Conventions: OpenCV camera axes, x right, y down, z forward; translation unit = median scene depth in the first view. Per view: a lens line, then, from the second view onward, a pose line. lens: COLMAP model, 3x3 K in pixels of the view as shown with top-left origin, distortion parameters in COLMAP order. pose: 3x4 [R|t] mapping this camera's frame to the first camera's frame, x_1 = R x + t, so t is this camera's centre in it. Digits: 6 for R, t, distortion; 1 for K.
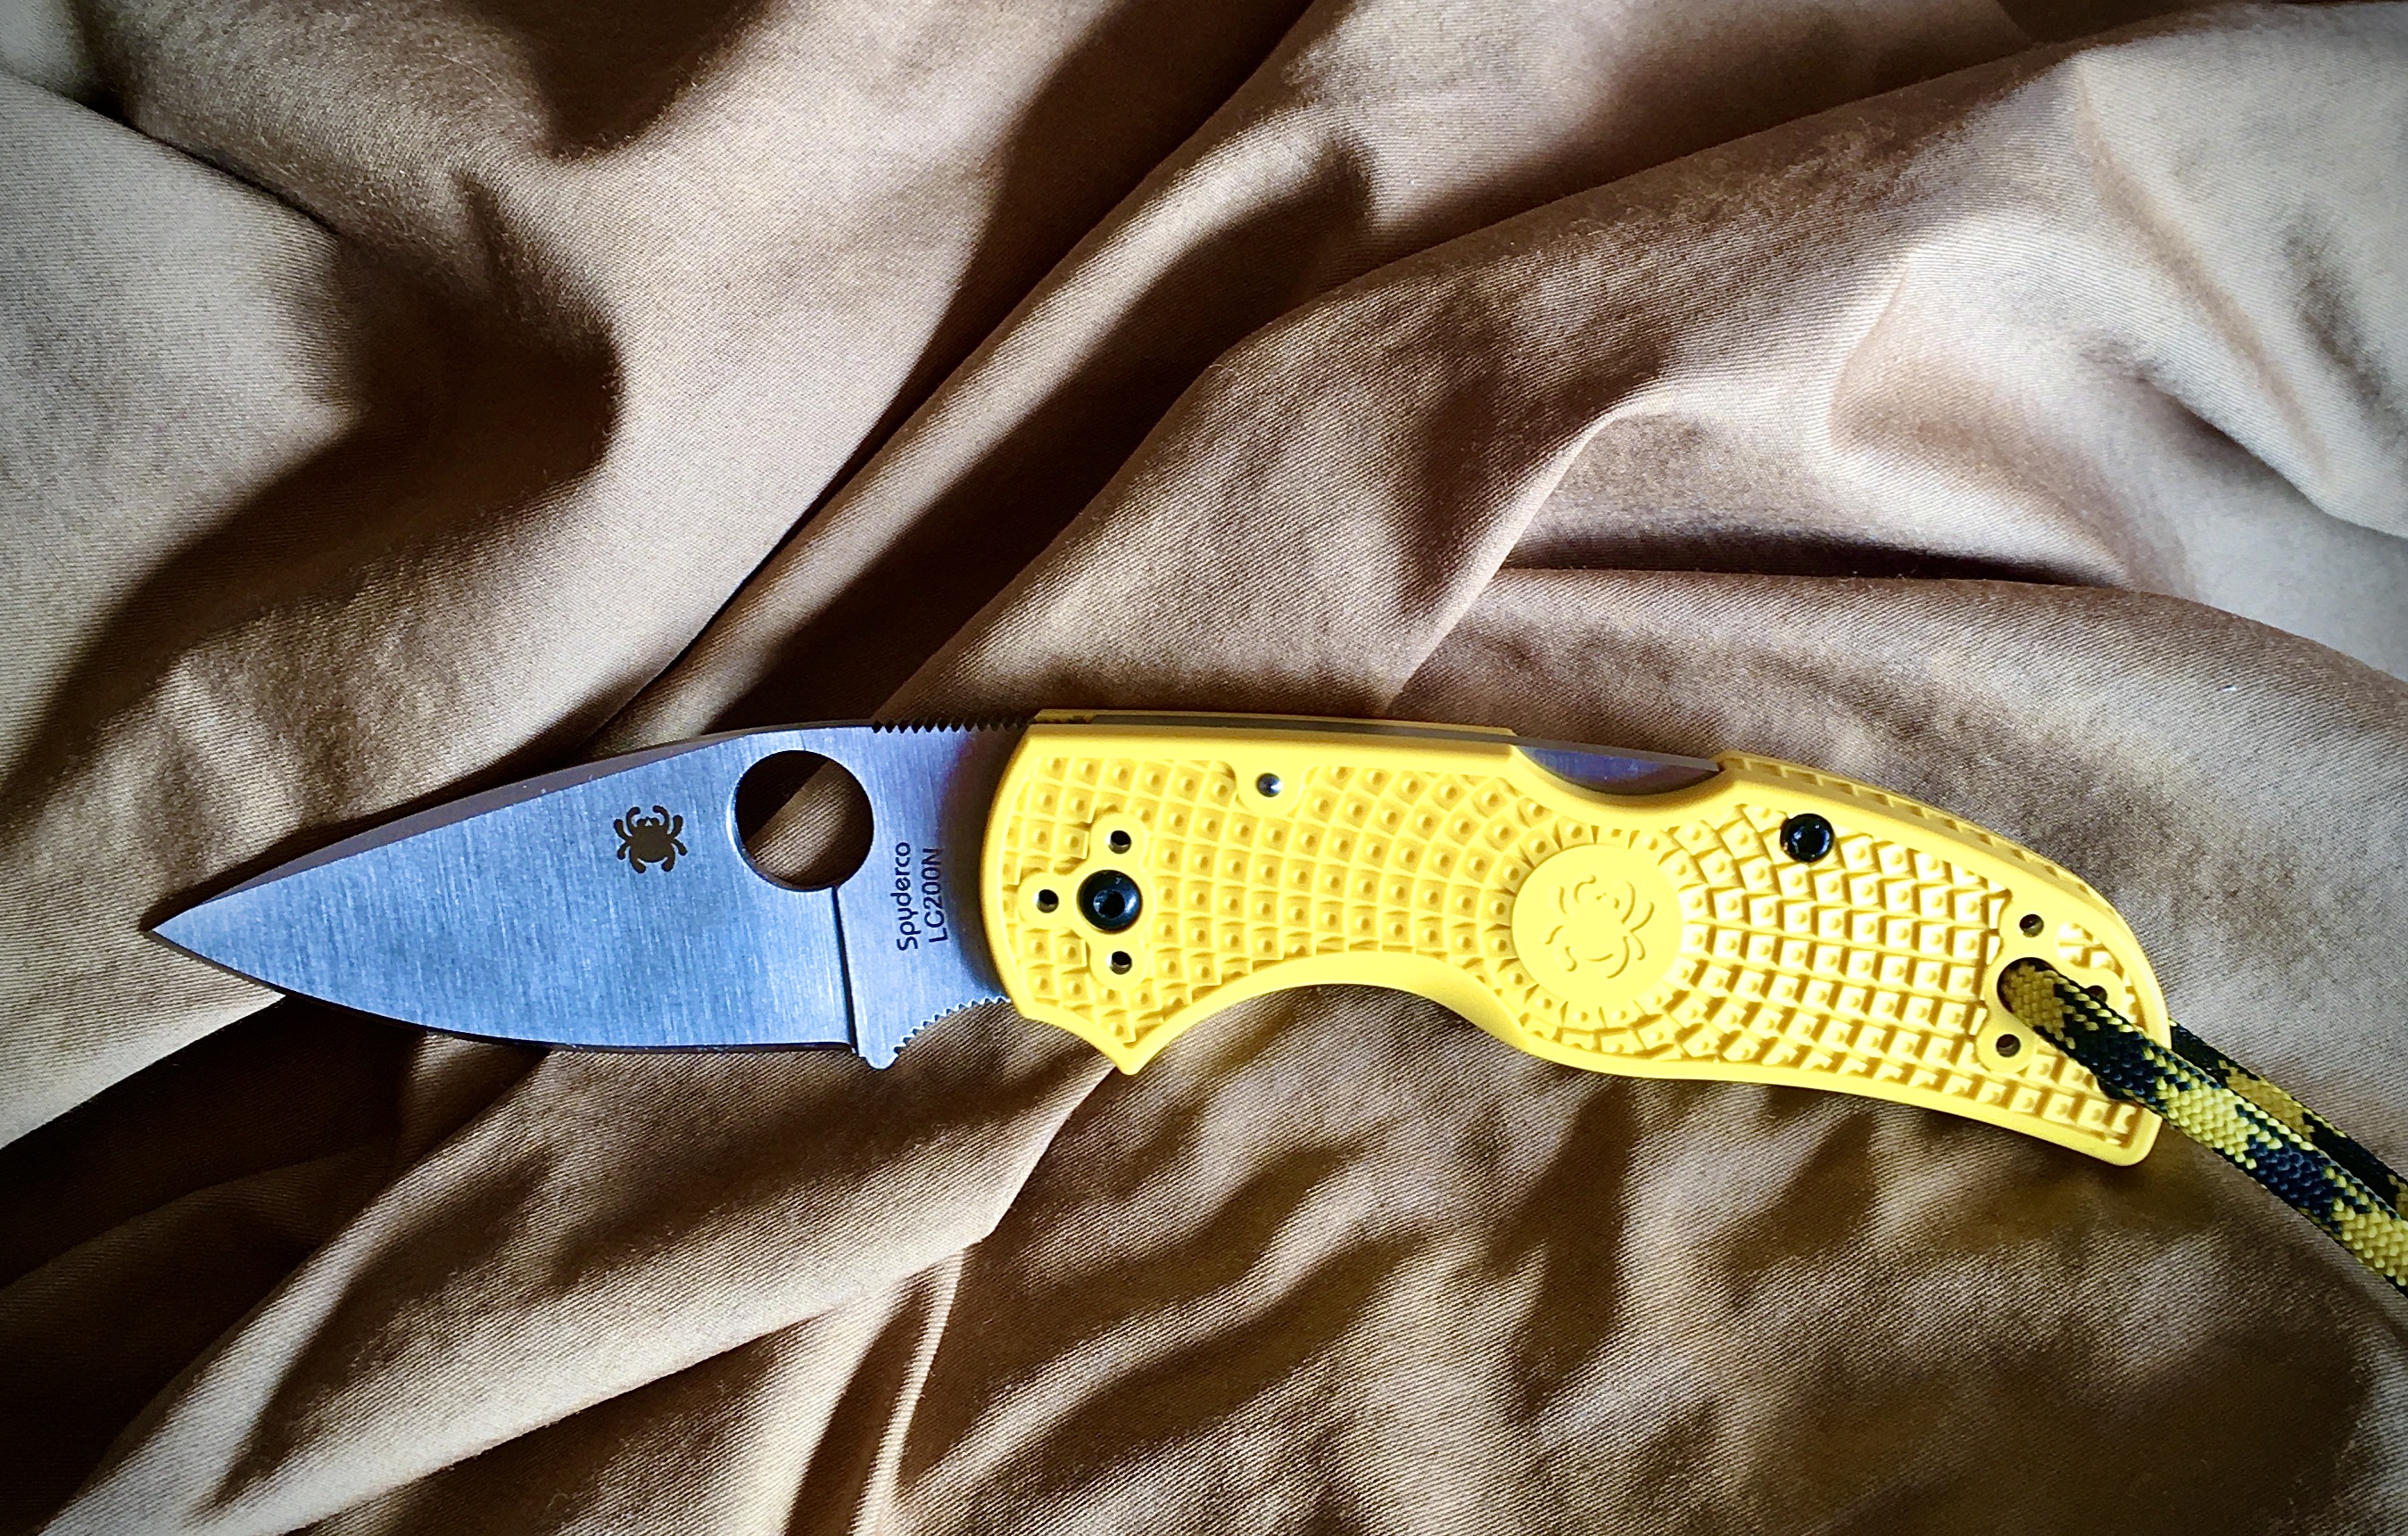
lens RADIAL K [[3013.2, 0, 1201.6], [0, 3013.2, 762.8], [0, 0, 1]] dist [0.058859, 0.000000]
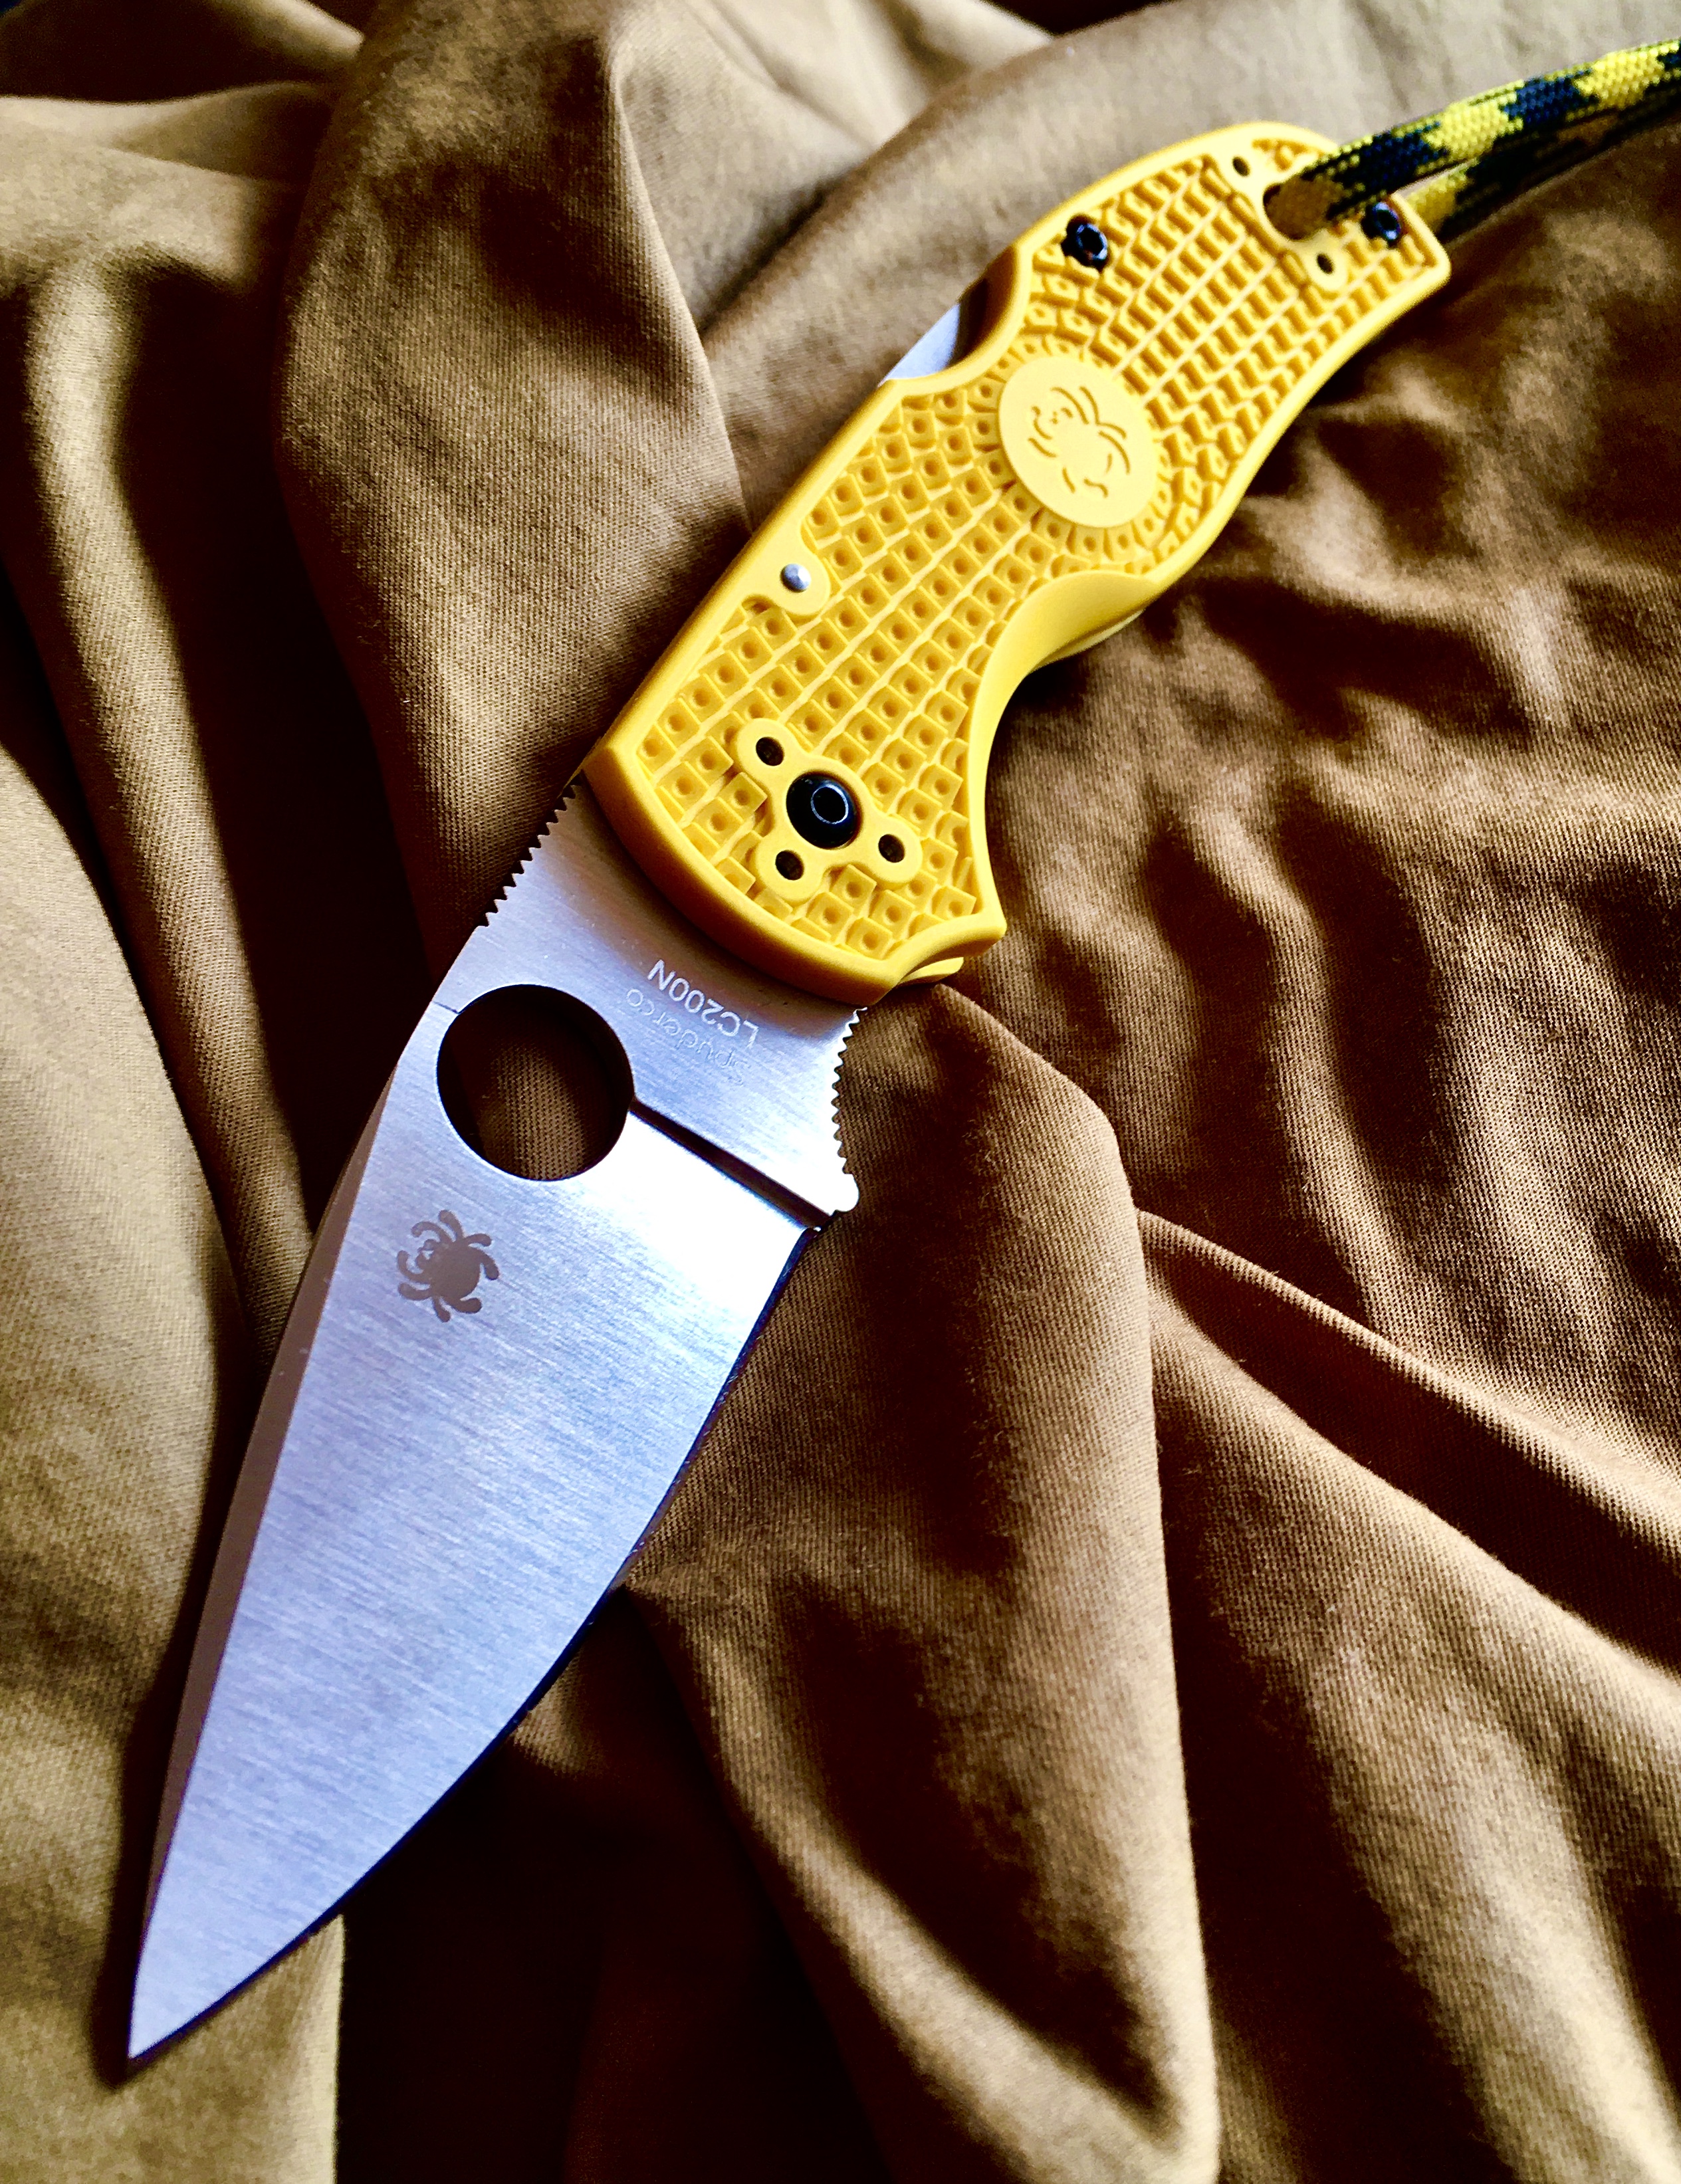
lens RADIAL K [[2285.8, 0, 1001.8], [0, 2285.8, 1139.3], [0, 0, 1]] dist [0.036545, 0.000000]
pose [[0.377343, -0.749059, 0.544538, -0.411477], [0.866148, 0.493550, 0.078714, 0.082443], [-0.327718, 0.441949, 0.835034, 0.511336]]
